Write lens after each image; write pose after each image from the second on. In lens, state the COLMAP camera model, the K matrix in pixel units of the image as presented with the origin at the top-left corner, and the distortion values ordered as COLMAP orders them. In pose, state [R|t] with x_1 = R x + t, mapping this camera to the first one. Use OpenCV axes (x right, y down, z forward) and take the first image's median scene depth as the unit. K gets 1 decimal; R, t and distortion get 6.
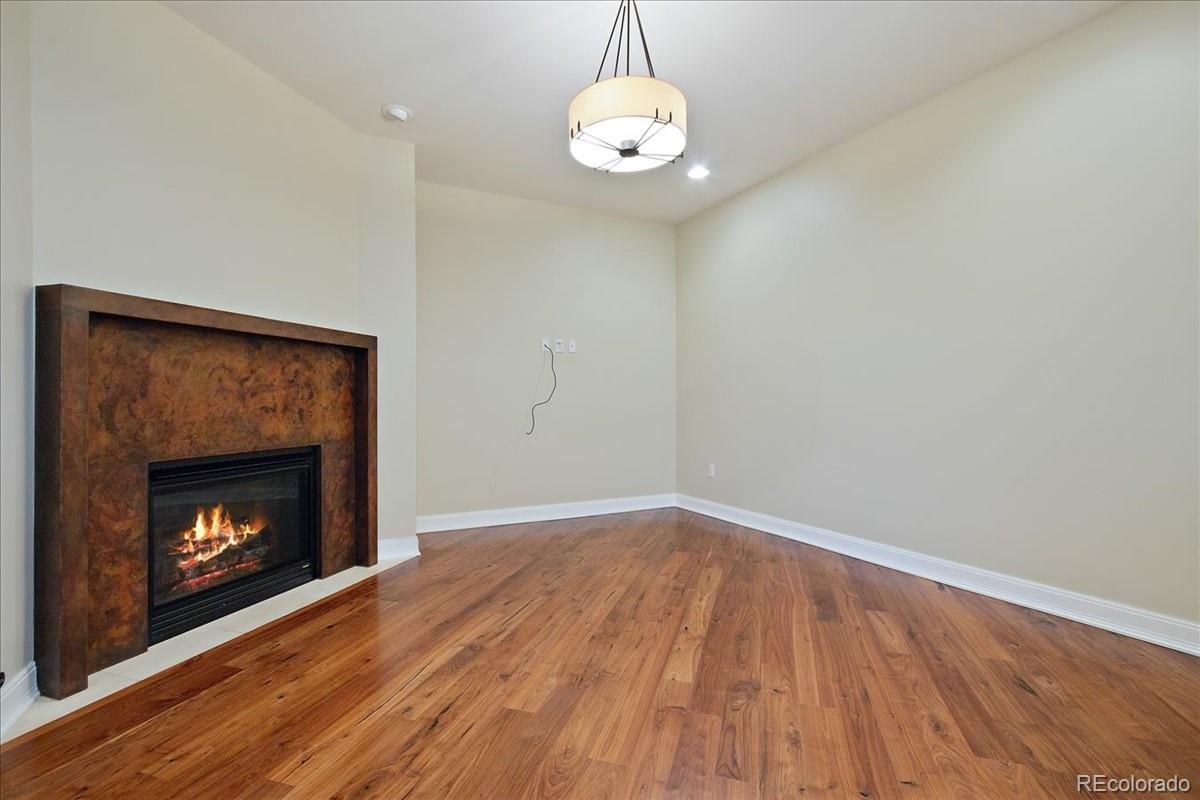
lens RADIAL K [[558.4, 0, 604.9], [0, 558.4, 400.8], [0, 0, 1]] dist [-0.010948, 0.005065]
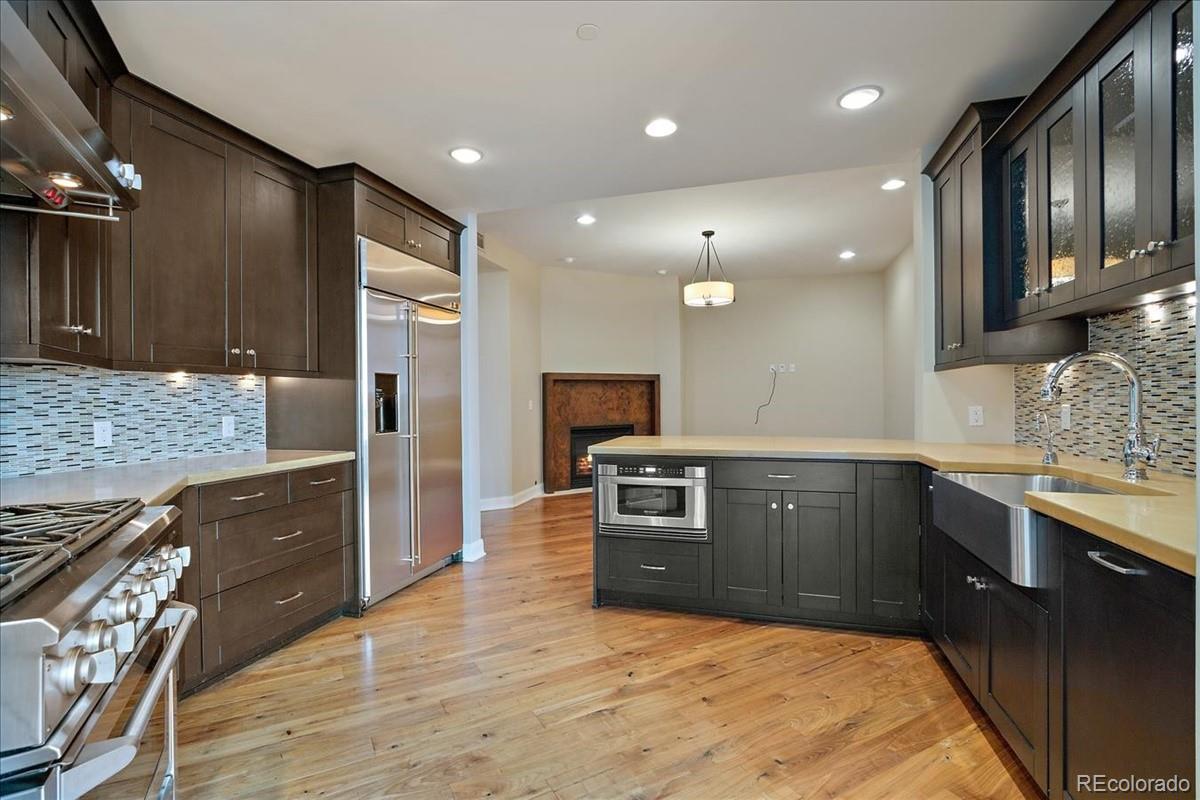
lens RADIAL K [[558.4, 0, 586.0], [0, 558.4, 394.7], [0, 0, 1]] dist [-0.010948, 0.005065]
pose [[0.710485, -0.014290, -0.703567, 1.176319], [0.010968, 0.999897, -0.009233, -0.028815], [0.703627, -0.001157, 0.710569, -0.933825]]
